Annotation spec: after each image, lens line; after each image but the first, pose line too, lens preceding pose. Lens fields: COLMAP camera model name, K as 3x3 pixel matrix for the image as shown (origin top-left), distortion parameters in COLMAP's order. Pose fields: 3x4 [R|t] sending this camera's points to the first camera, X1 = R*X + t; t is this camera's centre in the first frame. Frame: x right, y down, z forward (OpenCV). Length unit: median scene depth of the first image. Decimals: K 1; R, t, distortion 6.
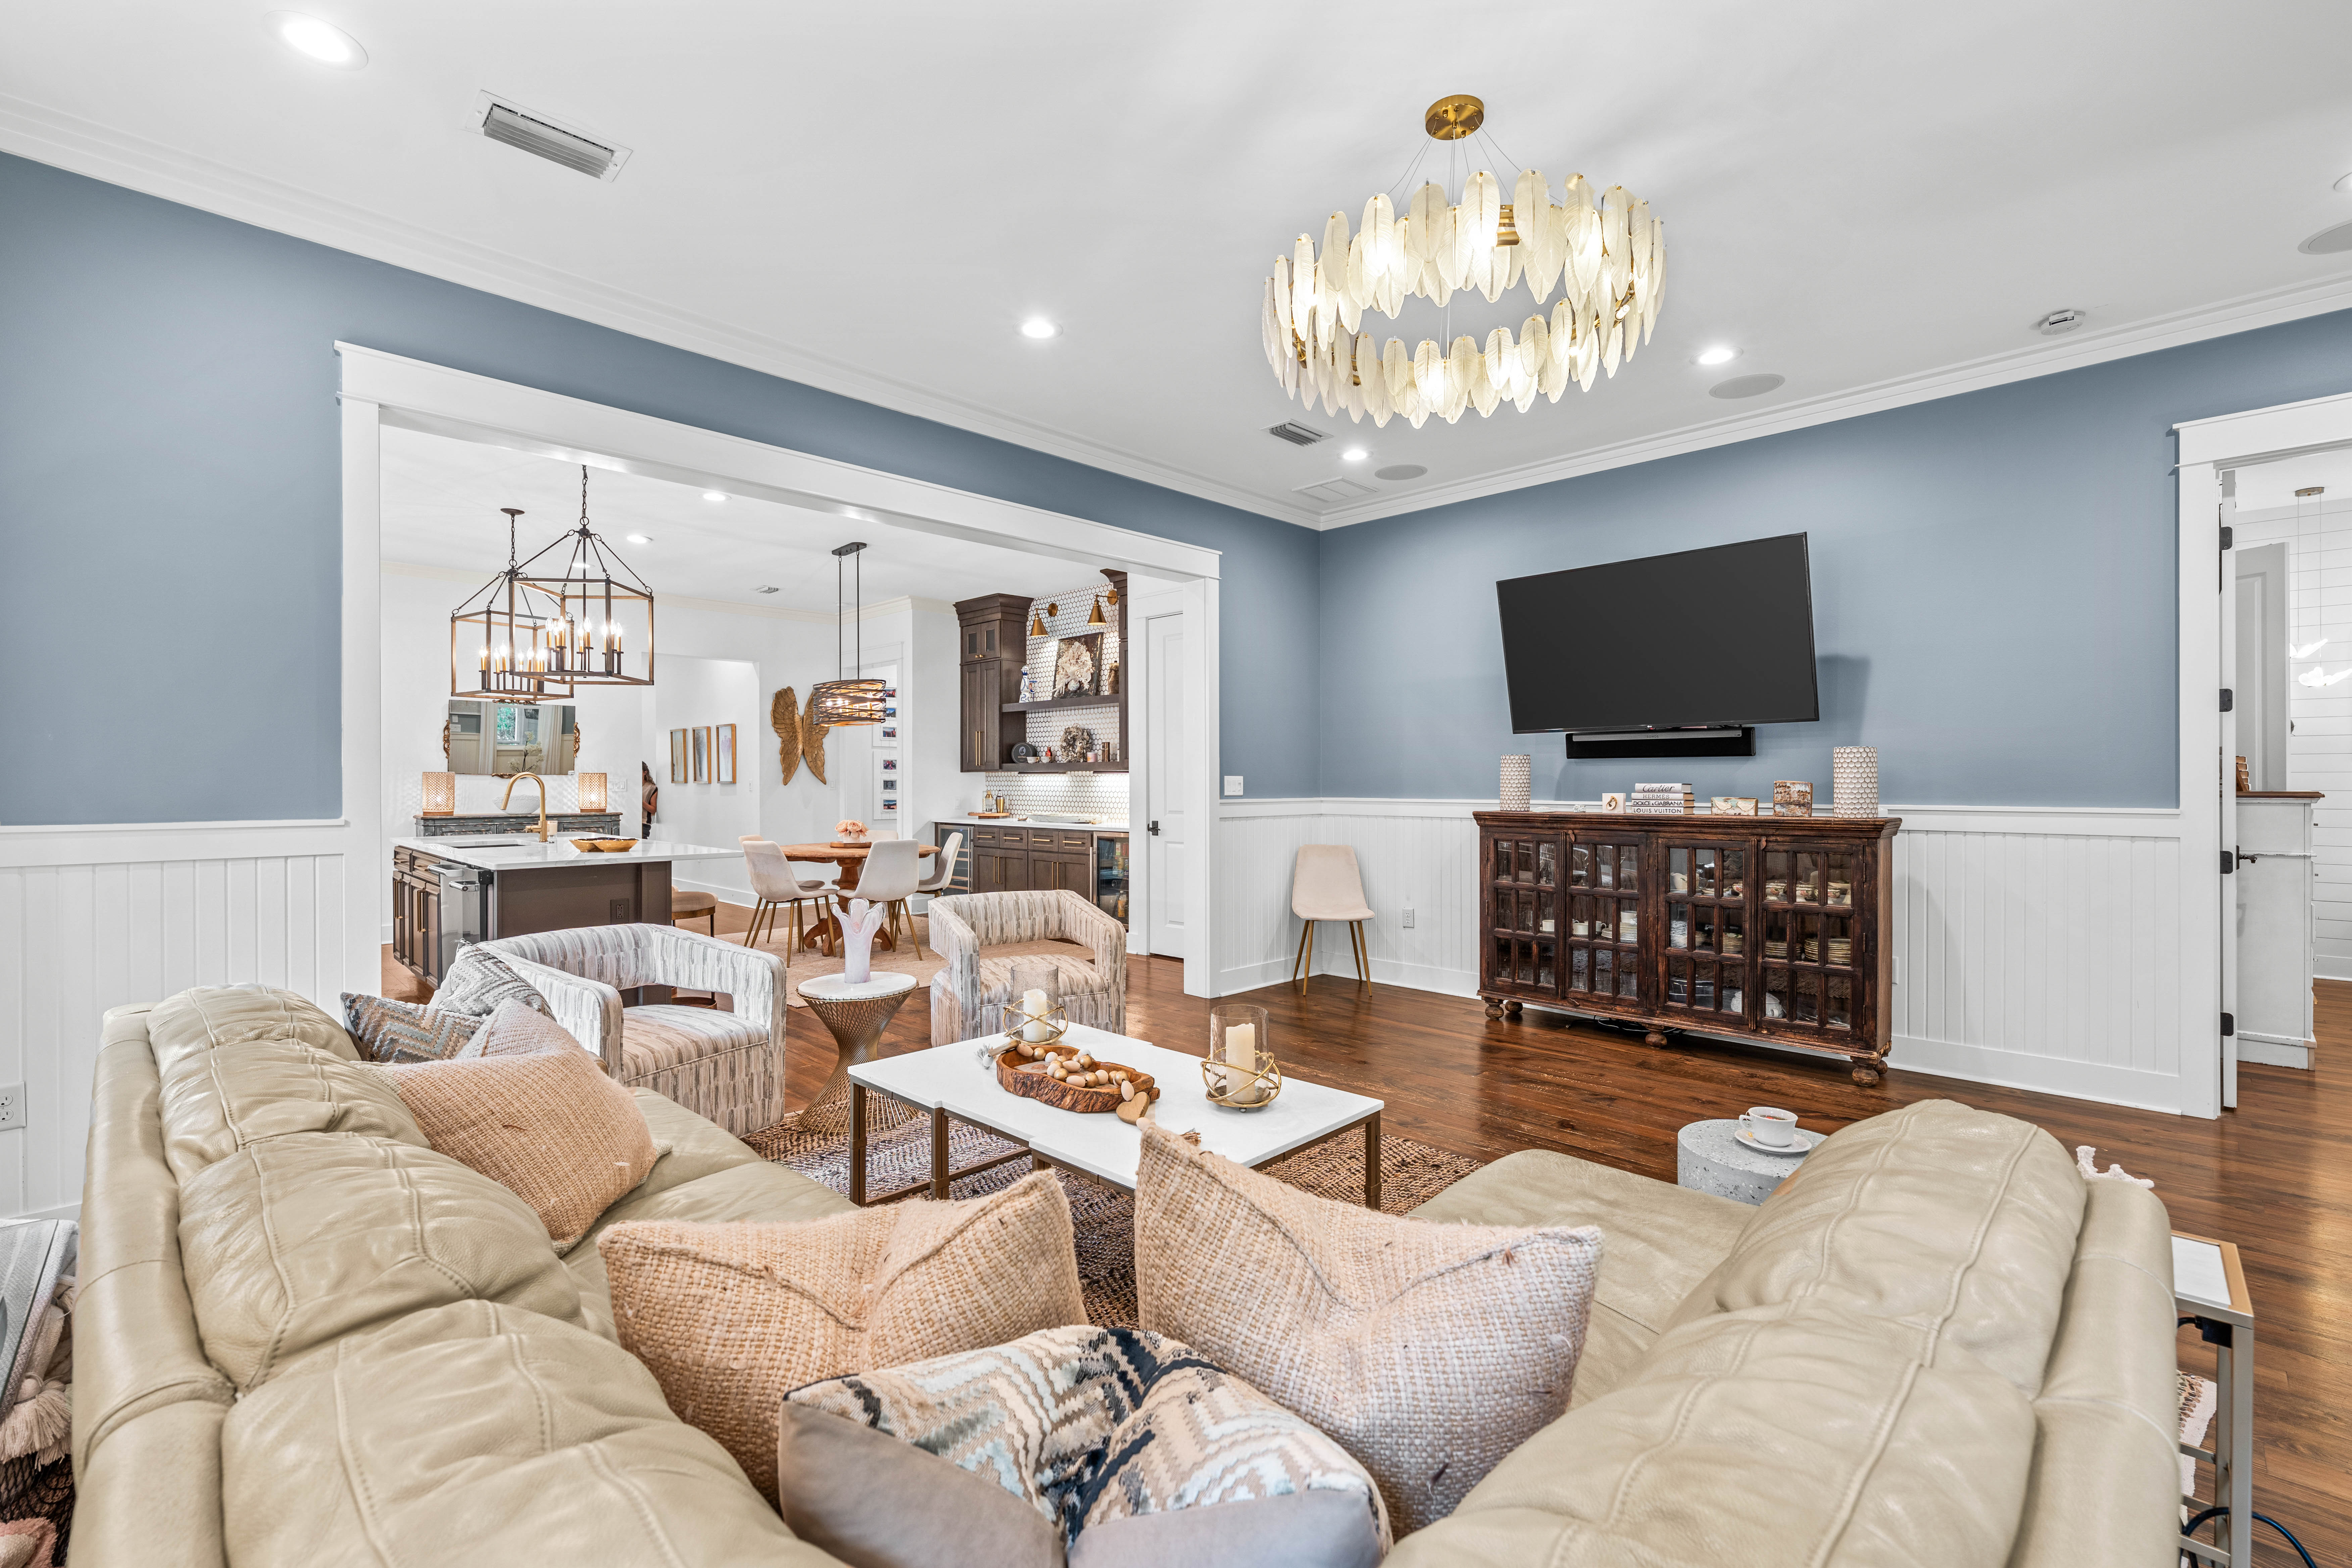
lens RADIAL K [[1008.5, 0, 1176.0], [0, 1008.5, 784.0], [0, 0, 1]] dist [-0.000299, -0.000088]
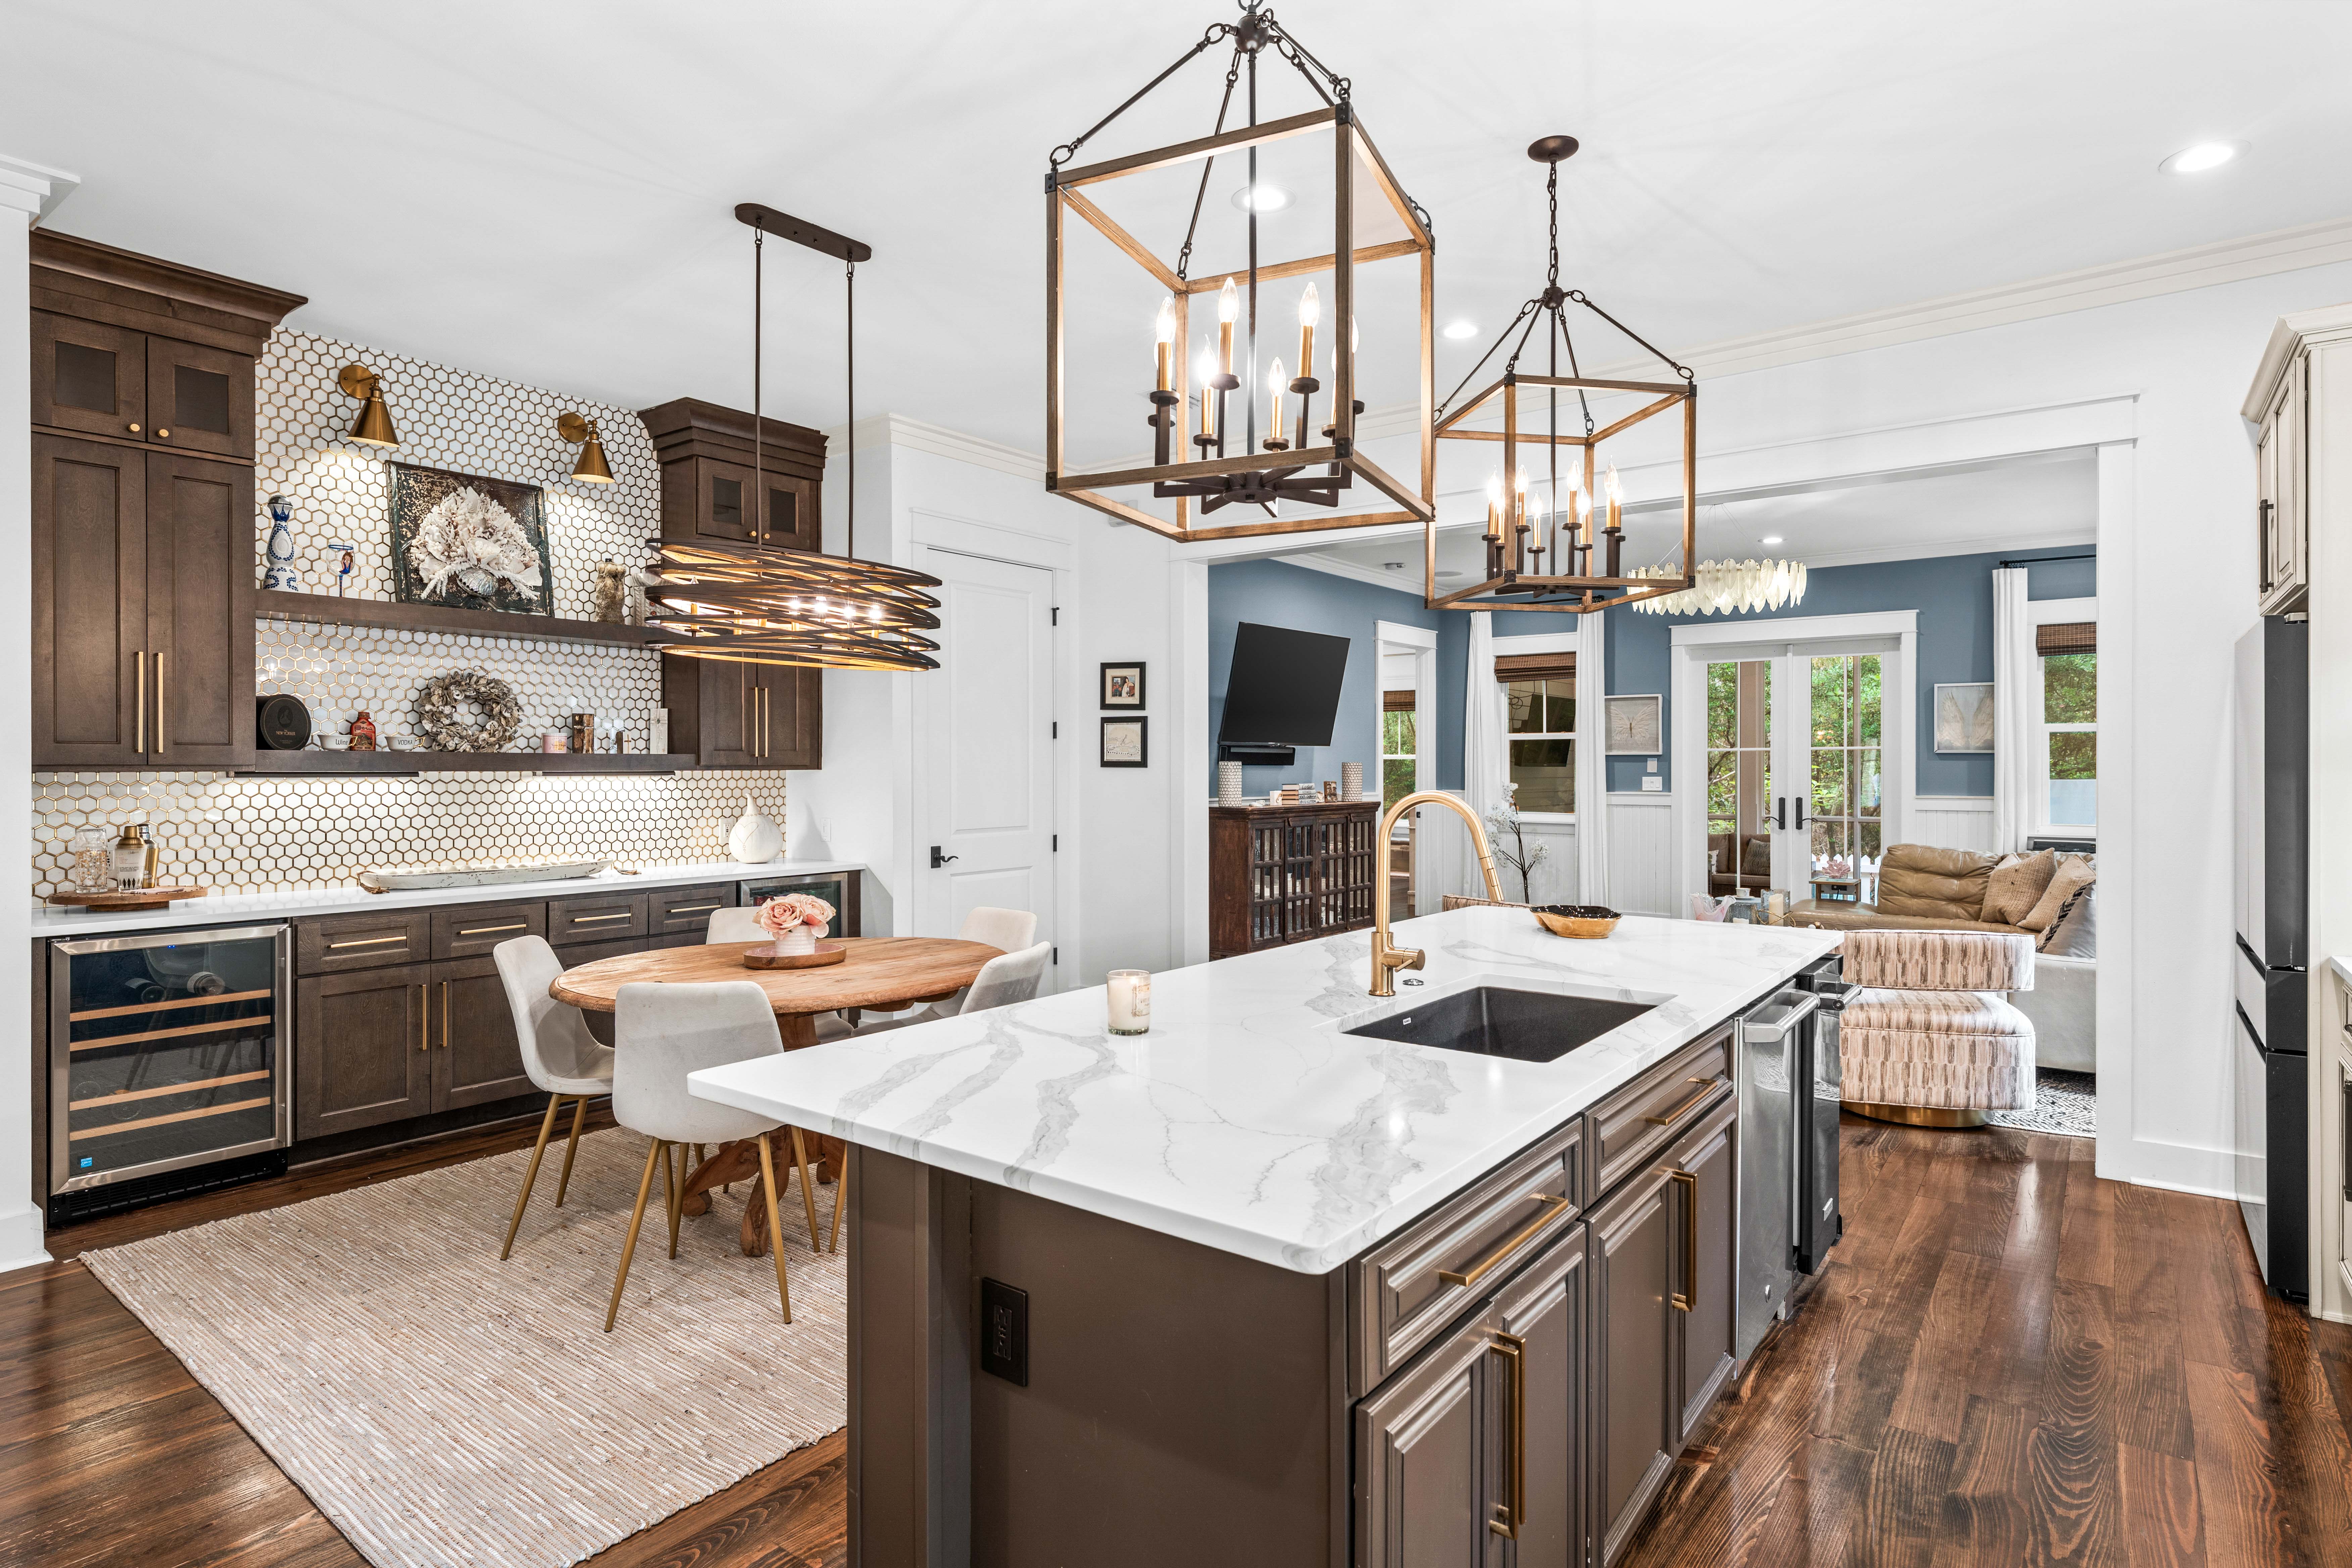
lens RADIAL K [[1232.9, 0, 1169.3], [0, 1232.9, 762.1], [0, 0, 1]] dist [0.001693, 0.000354]
pose [[-0.129929, 0.003848, 0.991516, -1.341907], [0.001367, 0.999992, -0.003702, -0.025927], [-0.991522, 0.000874, -0.129933, 1.467076]]
